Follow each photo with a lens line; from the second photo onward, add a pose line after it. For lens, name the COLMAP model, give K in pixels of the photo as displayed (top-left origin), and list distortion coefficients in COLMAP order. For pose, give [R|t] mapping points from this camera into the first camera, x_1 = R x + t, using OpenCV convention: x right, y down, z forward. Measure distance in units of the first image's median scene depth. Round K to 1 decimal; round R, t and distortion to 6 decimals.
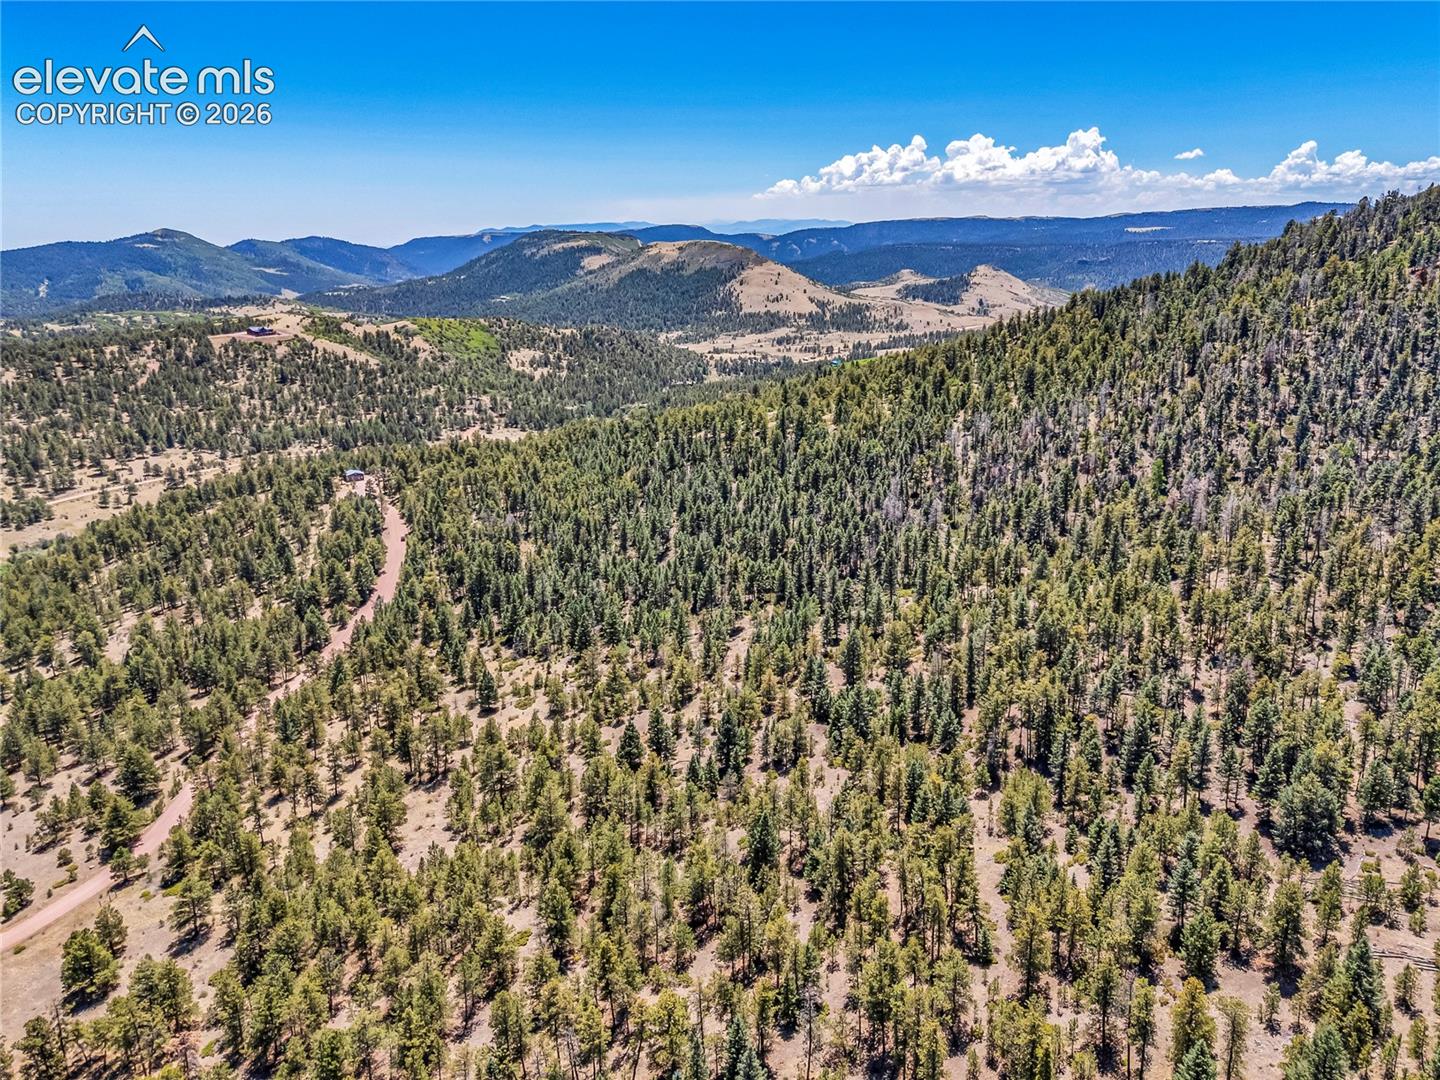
lens RADIAL K [[1030.2, 0, 719.0], [0, 1030.2, 531.1], [0, 0, 1]] dist [0.035096, -0.023086]
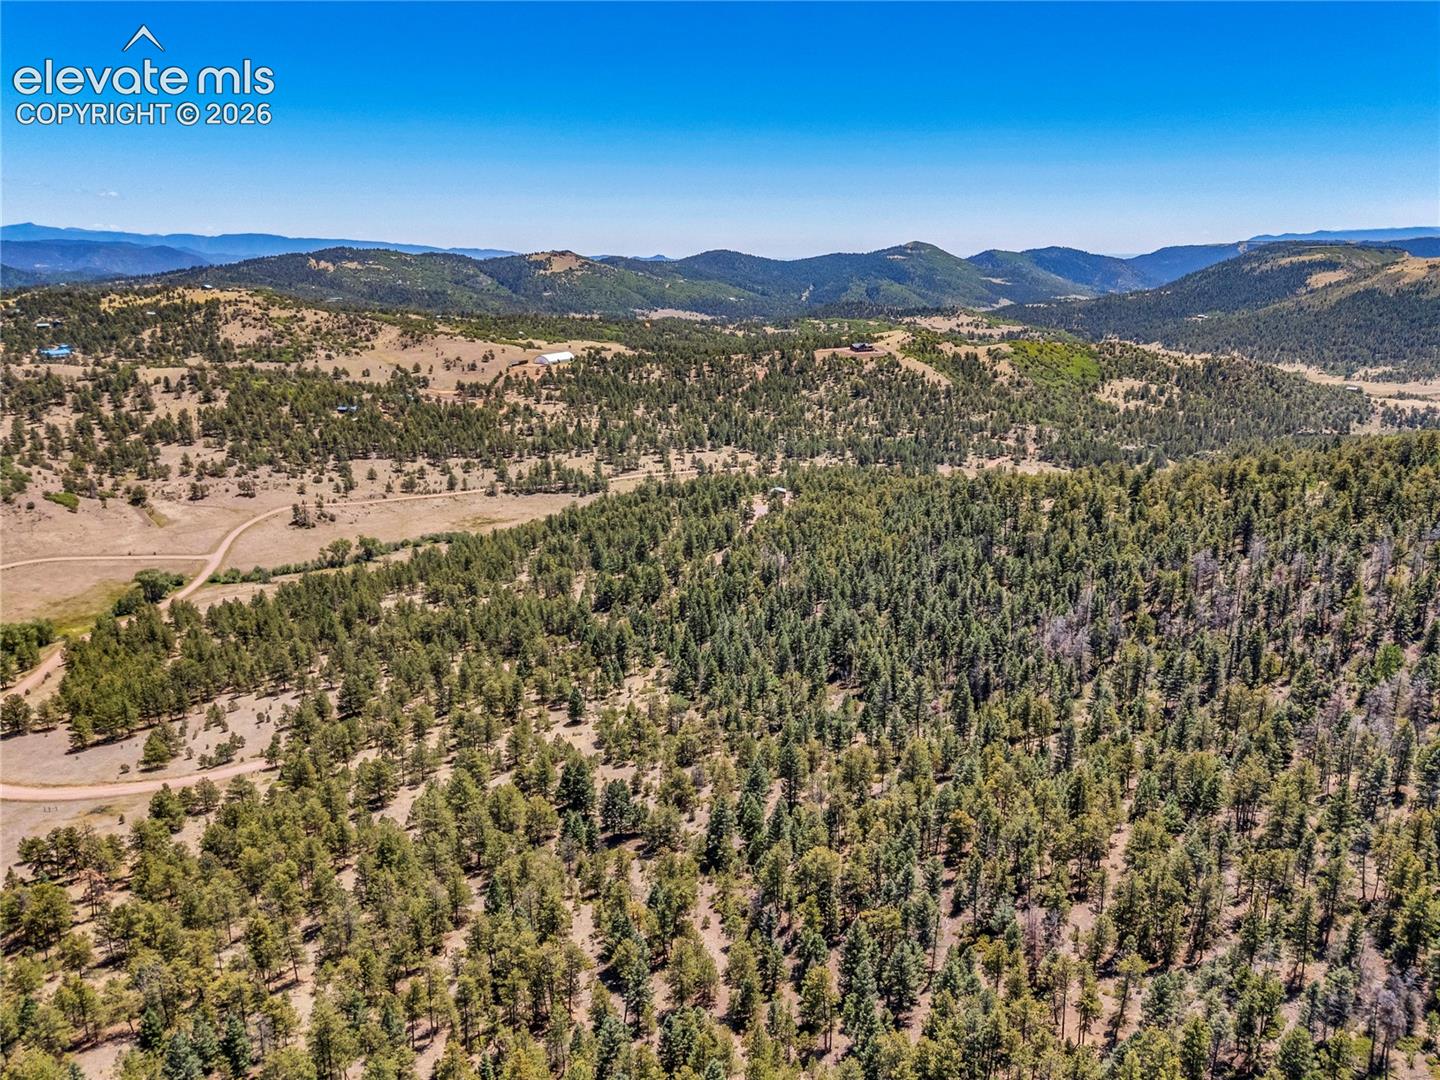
lens RADIAL K [[1030.2, 0, 722.5], [0, 1030.2, 538.8], [0, 0, 1]] dist [0.035096, -0.023086]
pose [[0.801513, 0.165473, -0.574627, 0.099987], [-0.167972, 0.984562, 0.049225, -0.019455], [0.573901, 0.057067, 0.816934, 0.023178]]
